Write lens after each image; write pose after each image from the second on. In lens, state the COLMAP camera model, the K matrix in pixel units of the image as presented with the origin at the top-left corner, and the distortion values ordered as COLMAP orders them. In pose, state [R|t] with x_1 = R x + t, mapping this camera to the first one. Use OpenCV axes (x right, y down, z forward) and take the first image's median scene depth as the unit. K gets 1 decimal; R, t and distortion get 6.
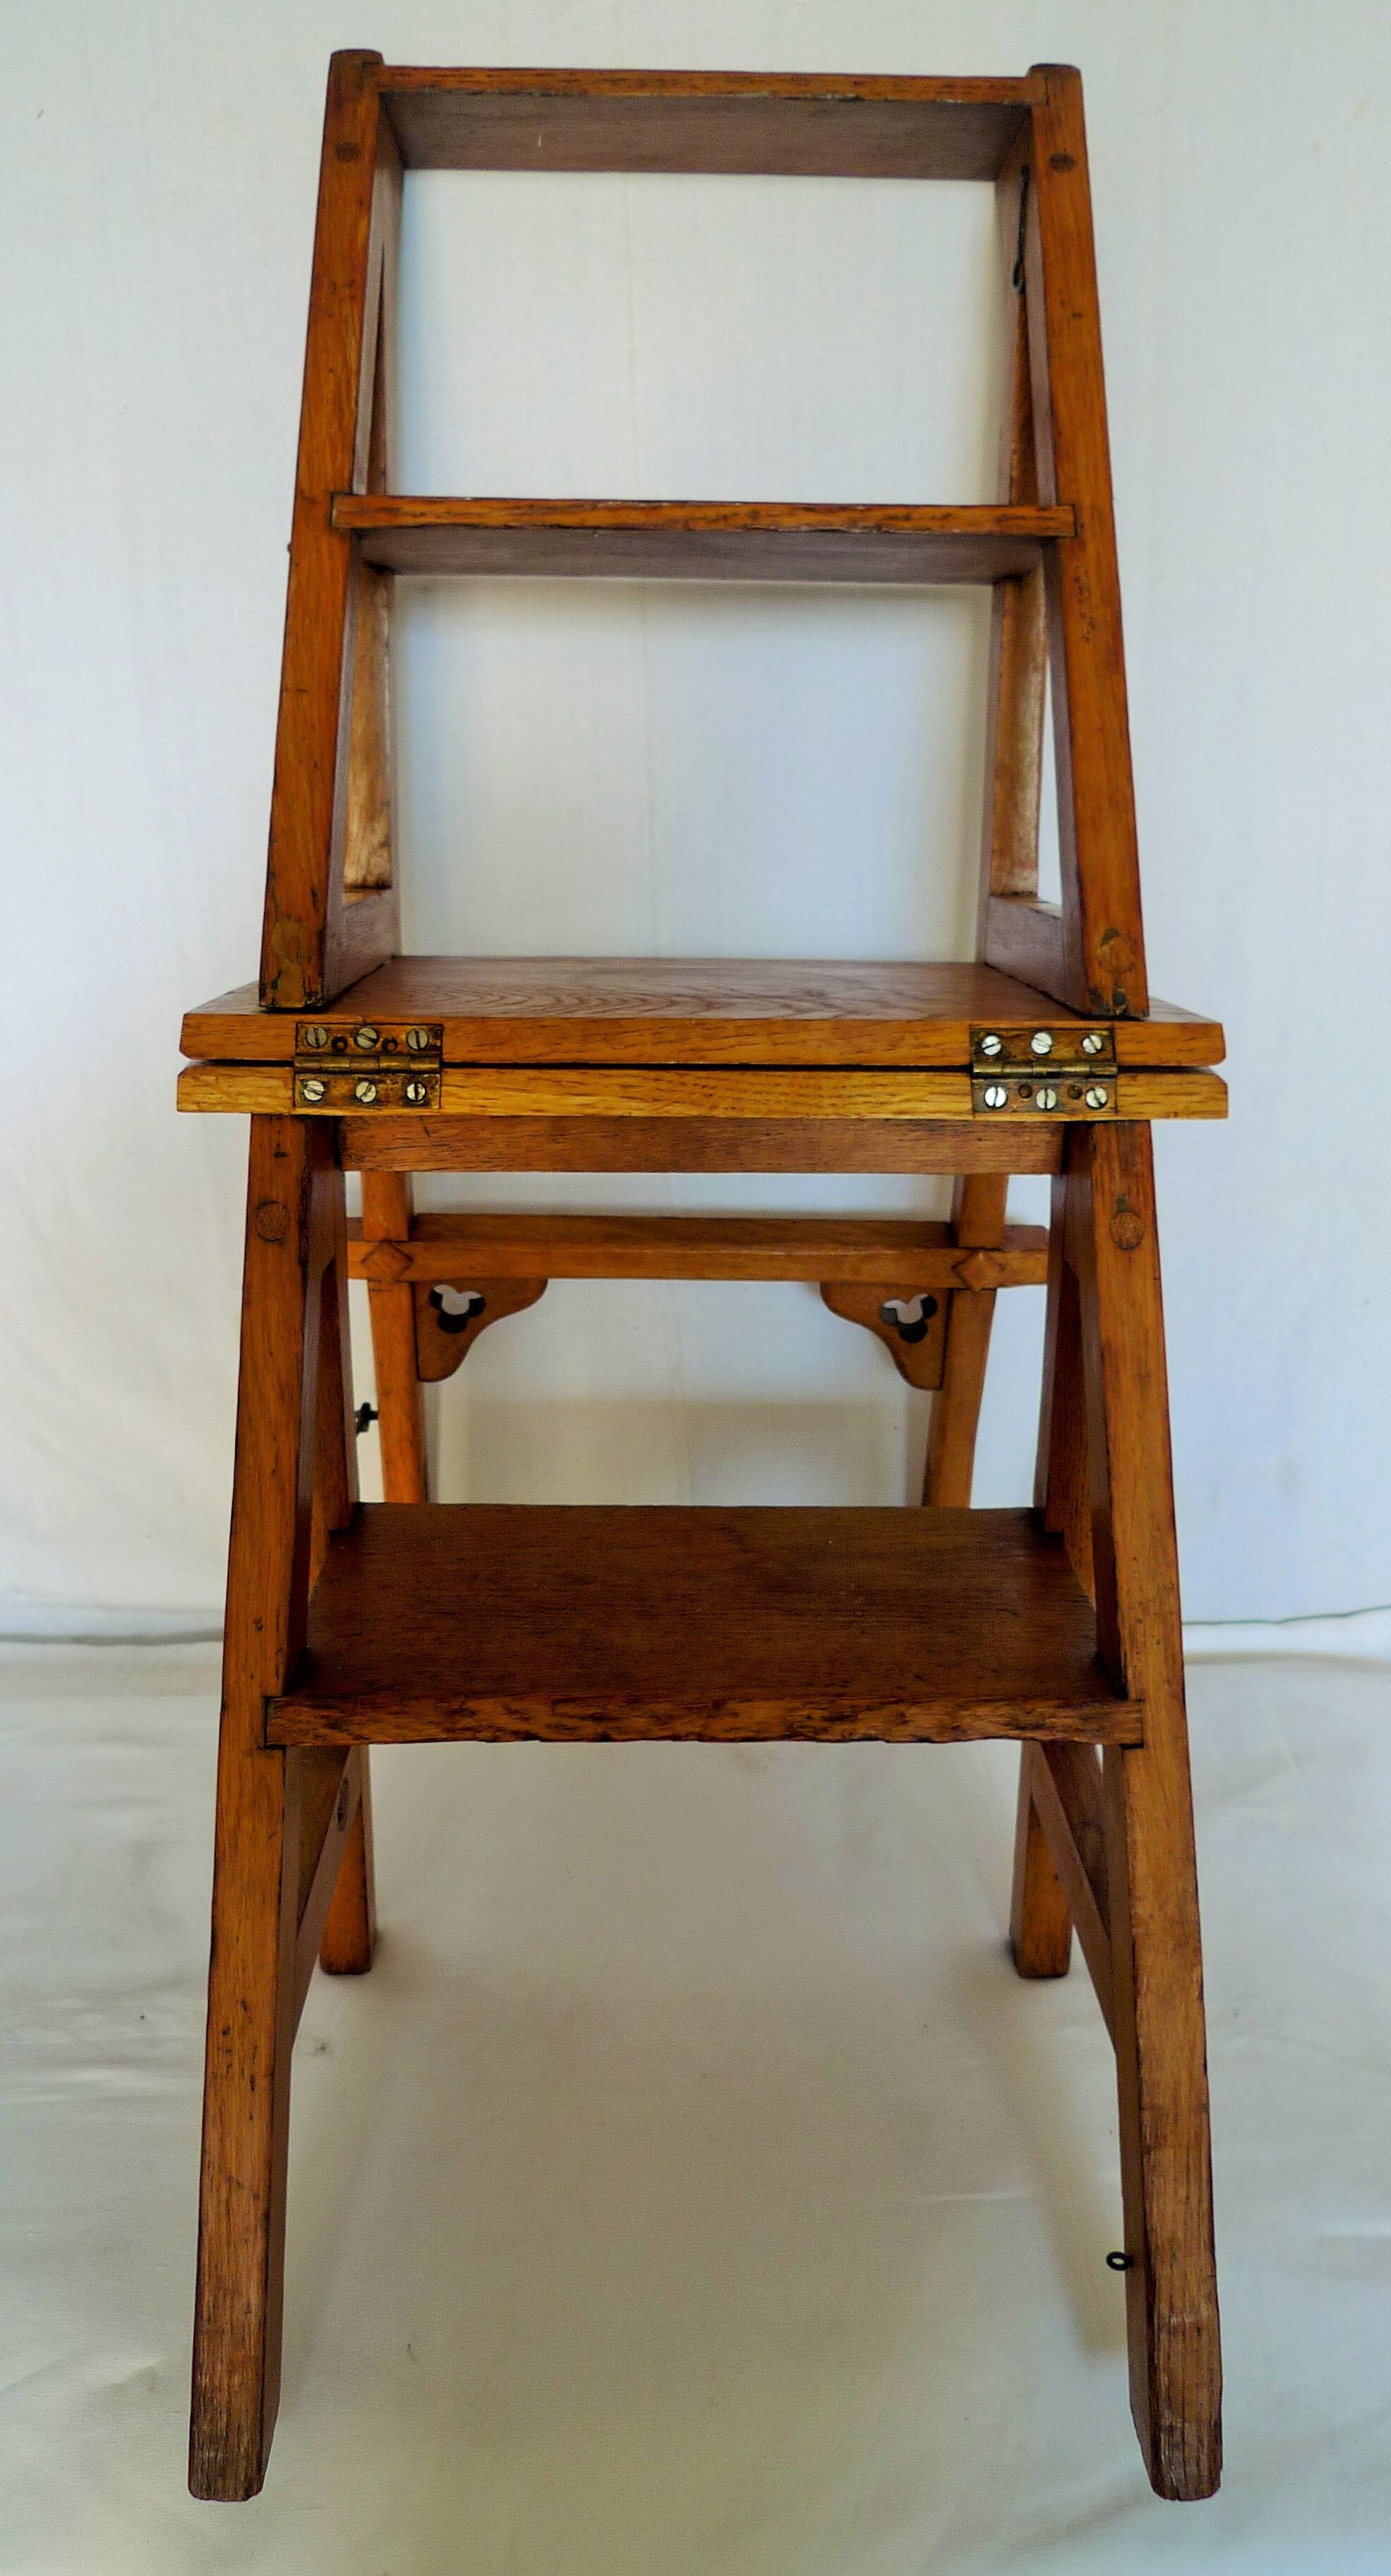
lens RADIAL K [[1992.8, 0, 695.5], [0, 1992.8, 1288.0], [0, 0, 1]] dist [-0.016698, -0.083979]
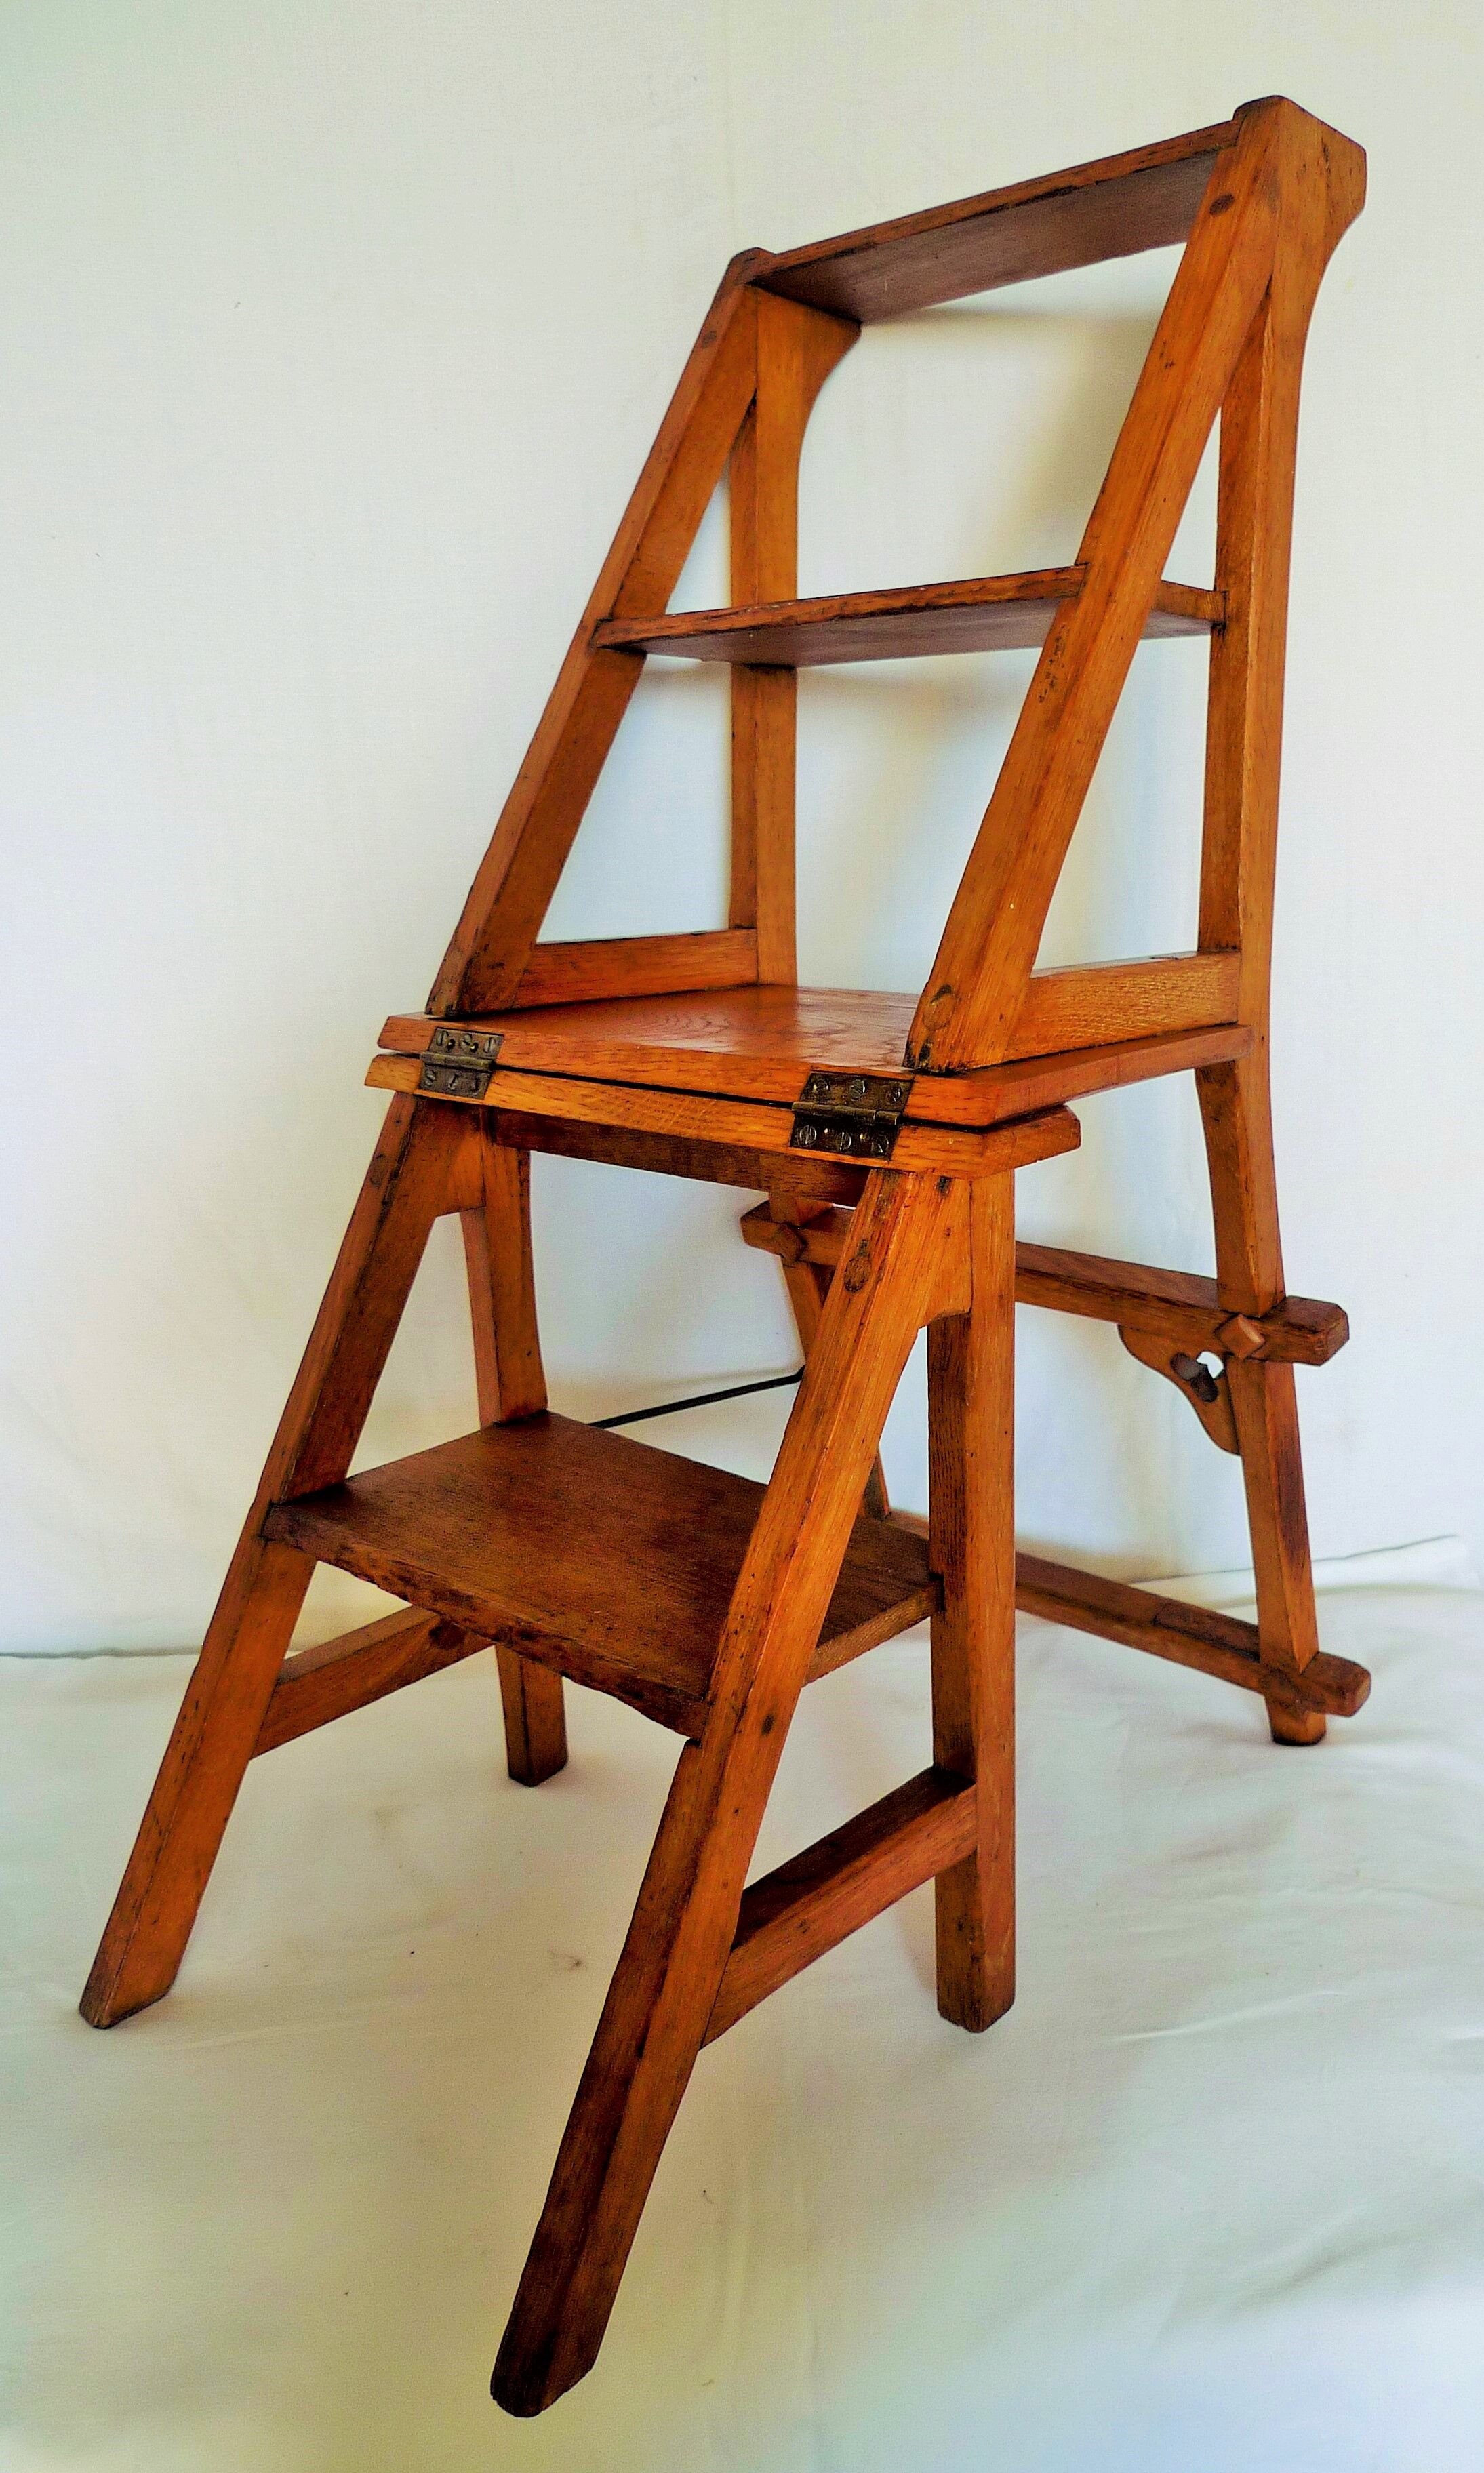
lens RADIAL K [[1814.5, 0, 742.0], [0, 1814.5, 1236.5], [0, 0, 1]] dist [-0.031749, 0.002290]
pose [[0.715818, 0.138654, -0.684383, 0.803256], [-0.158737, 0.986739, 0.033883, -0.069036], [0.680005, 0.084383, 0.728335, 0.264364]]
